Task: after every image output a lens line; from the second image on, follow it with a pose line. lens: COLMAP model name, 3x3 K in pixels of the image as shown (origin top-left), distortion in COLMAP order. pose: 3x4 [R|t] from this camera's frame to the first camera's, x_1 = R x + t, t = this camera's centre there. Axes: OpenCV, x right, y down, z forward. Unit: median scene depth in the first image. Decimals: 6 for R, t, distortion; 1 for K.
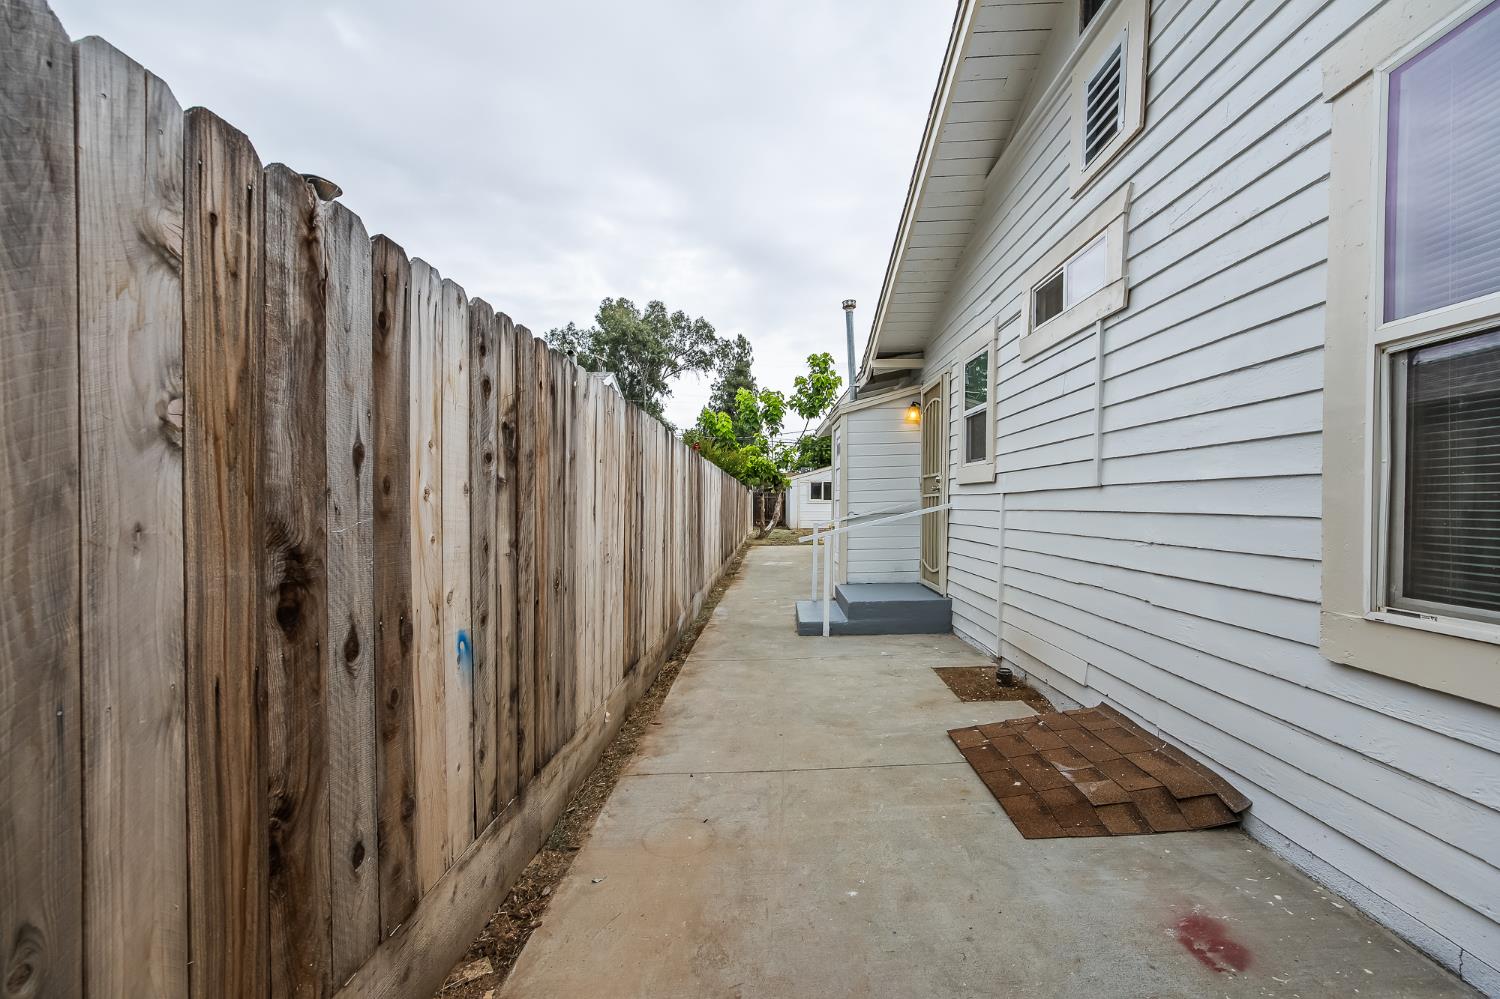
lens RADIAL K [[603.3, 0, 750.2], [0, 603.3, 503.4], [0, 0, 1]] dist [0.011000, 0.000191]
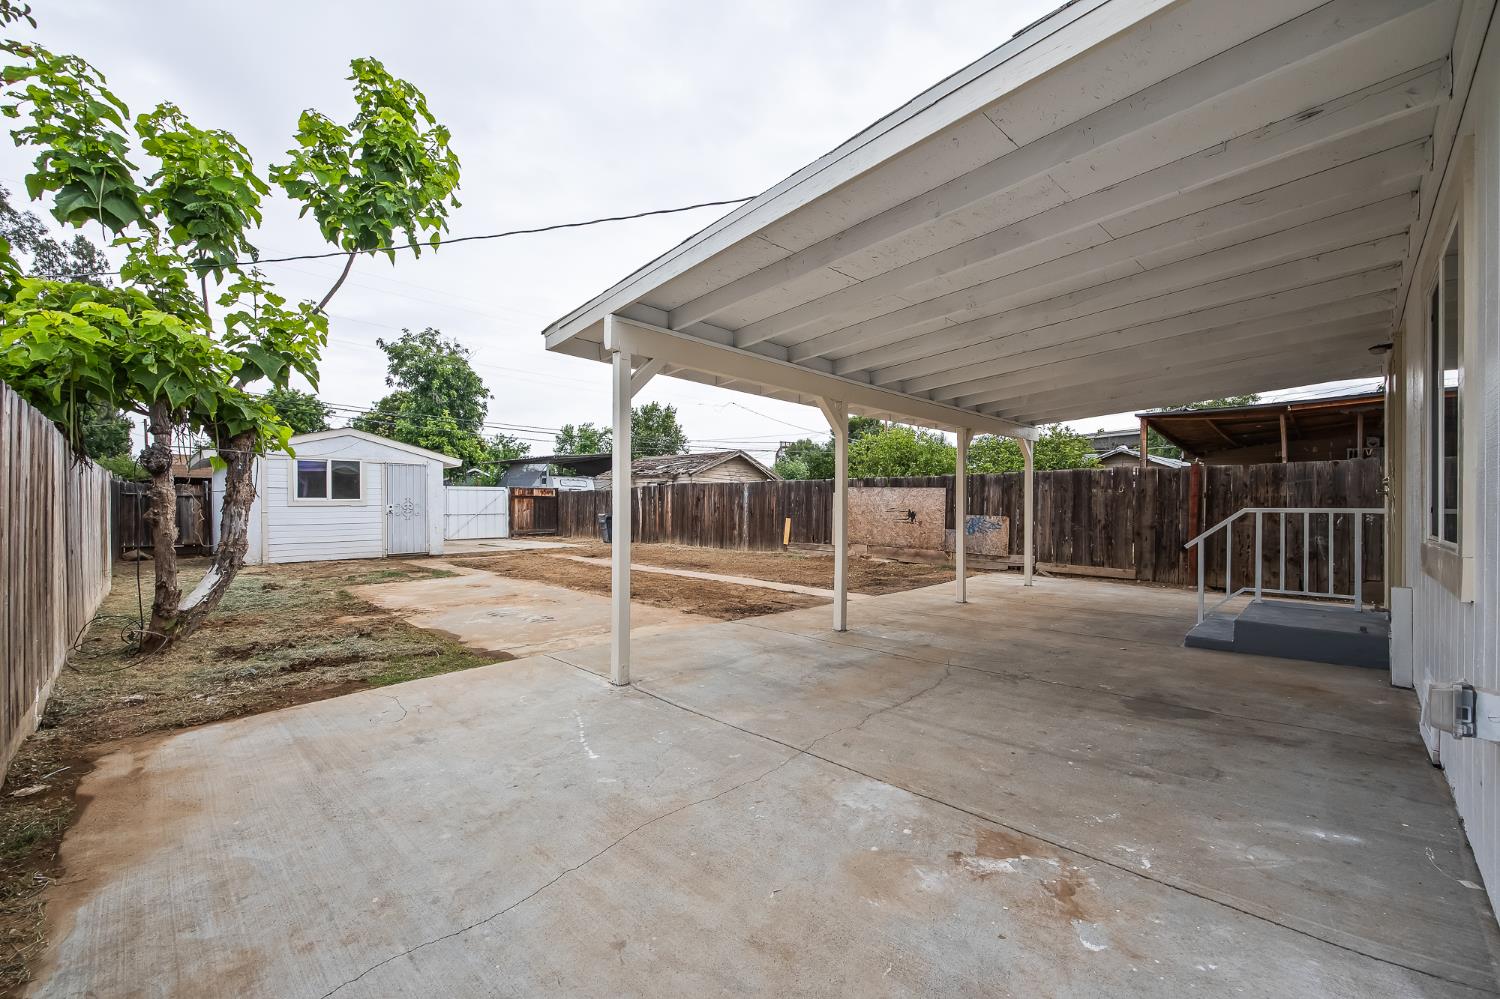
lens RADIAL K [[603.3, 0, 757.9], [0, 603.3, 508.2], [0, 0, 1]] dist [0.011000, 0.000191]
pose [[0.685623, -0.004333, 0.727944, 0.004987], [0.004588, 0.999988, 0.001631, 0.002348], [-0.727942, 0.002222, 0.685635, 0.599275]]
